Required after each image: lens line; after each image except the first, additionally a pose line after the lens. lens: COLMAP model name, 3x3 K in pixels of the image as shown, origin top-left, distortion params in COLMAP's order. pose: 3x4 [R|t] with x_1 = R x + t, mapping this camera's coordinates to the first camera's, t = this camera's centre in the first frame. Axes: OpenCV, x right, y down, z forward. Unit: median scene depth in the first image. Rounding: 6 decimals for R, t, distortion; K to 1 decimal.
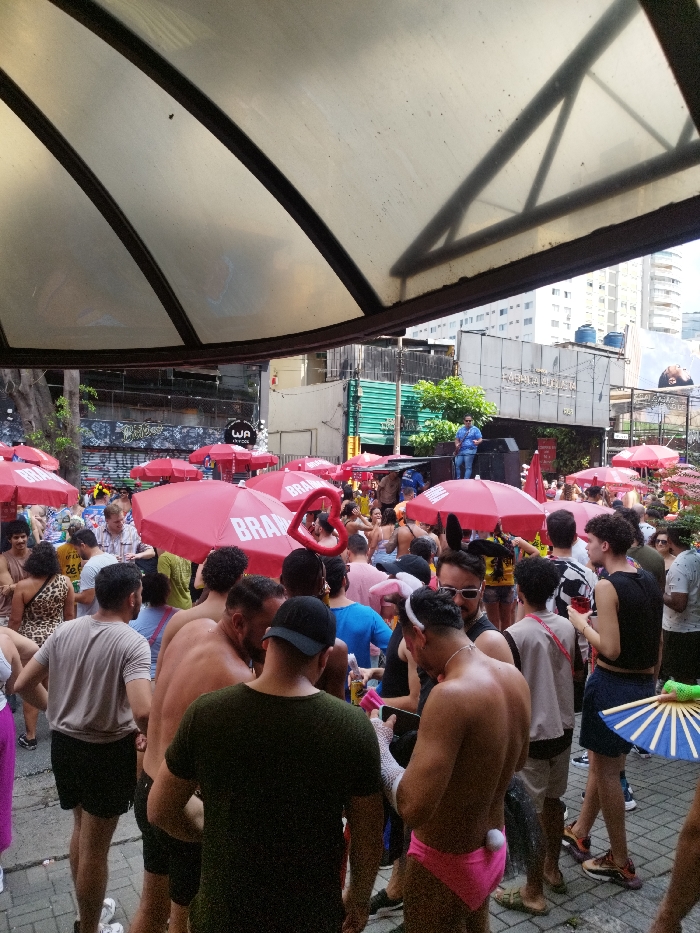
lens RADIAL K [[662.9, 0, 341.9], [0, 662.9, 470.9], [0, 0, 1]] dist [0.032704, -0.026941]
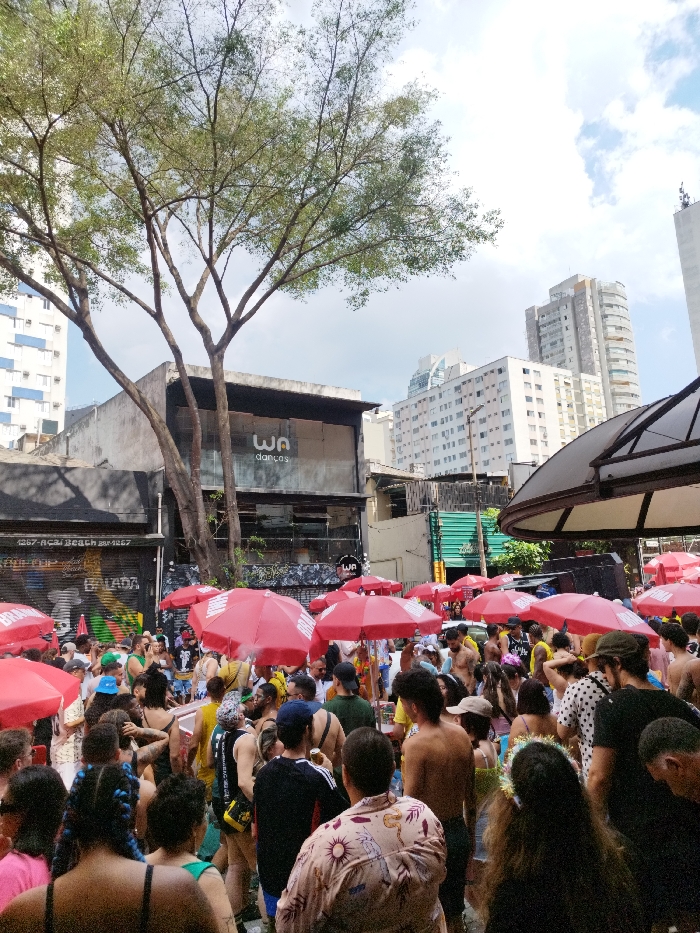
lens RADIAL K [[662.9, 0, 338.0], [0, 662.9, 457.6], [0, 0, 1]] dist [0.032704, -0.026941]
pose [[0.996571, -0.074371, 0.036257, -0.181660], [0.080343, 0.974535, -0.209349, -0.001794], [-0.019764, 0.211544, 0.977169, -0.142849]]
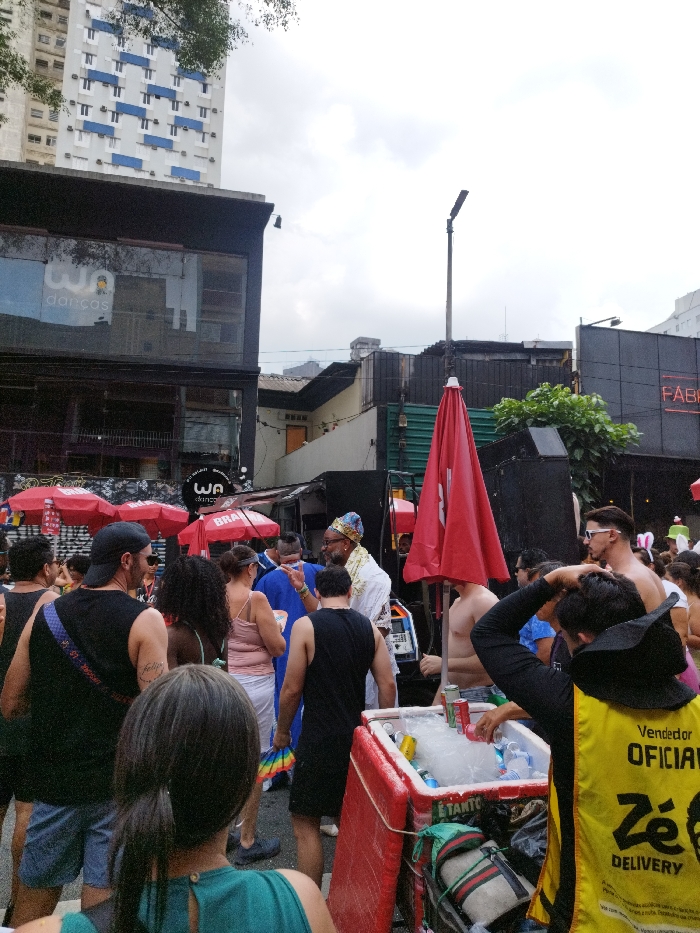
lens RADIAL K [[662.9, 0, 337.8], [0, 662.9, 458.3], [0, 0, 1]] dist [0.032704, -0.026941]
pose [[0.946883, -0.059611, -0.316005, 0.168938], [0.007187, 0.986346, -0.164529, 0.022846], [0.321498, 0.153518, 0.934383, 0.376385]]
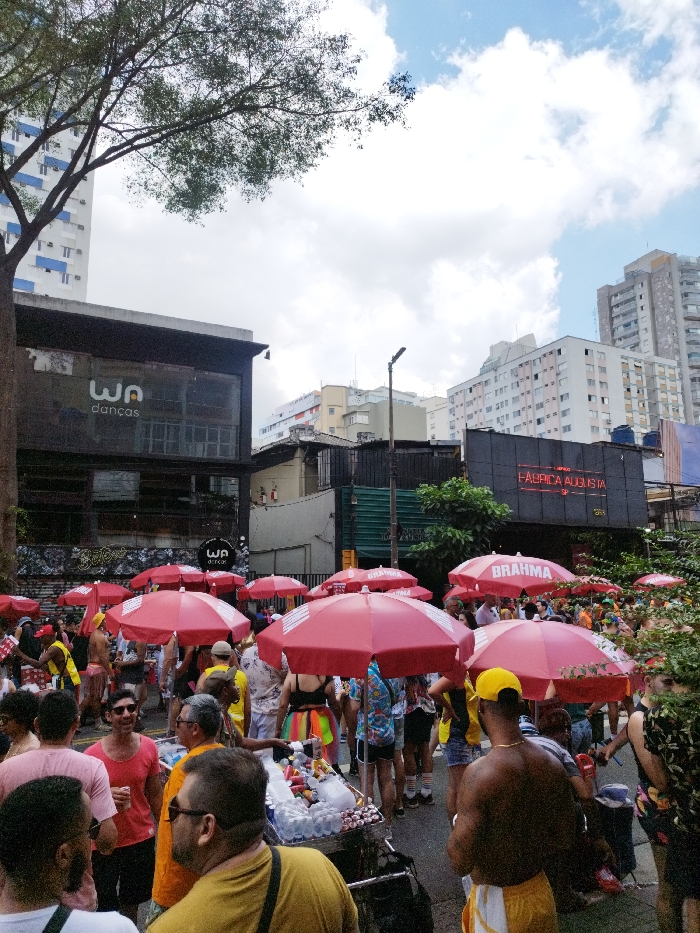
lens RADIAL K [[662.9, 0, 337.0], [0, 662.9, 456.1], [0, 0, 1]] dist [0.032704, -0.026941]
pose [[0.995404, -0.058965, -0.075454, 0.075725], [0.042525, 0.978171, -0.203404, 0.004051], [0.085801, 0.199260, 0.976183, 0.107841]]
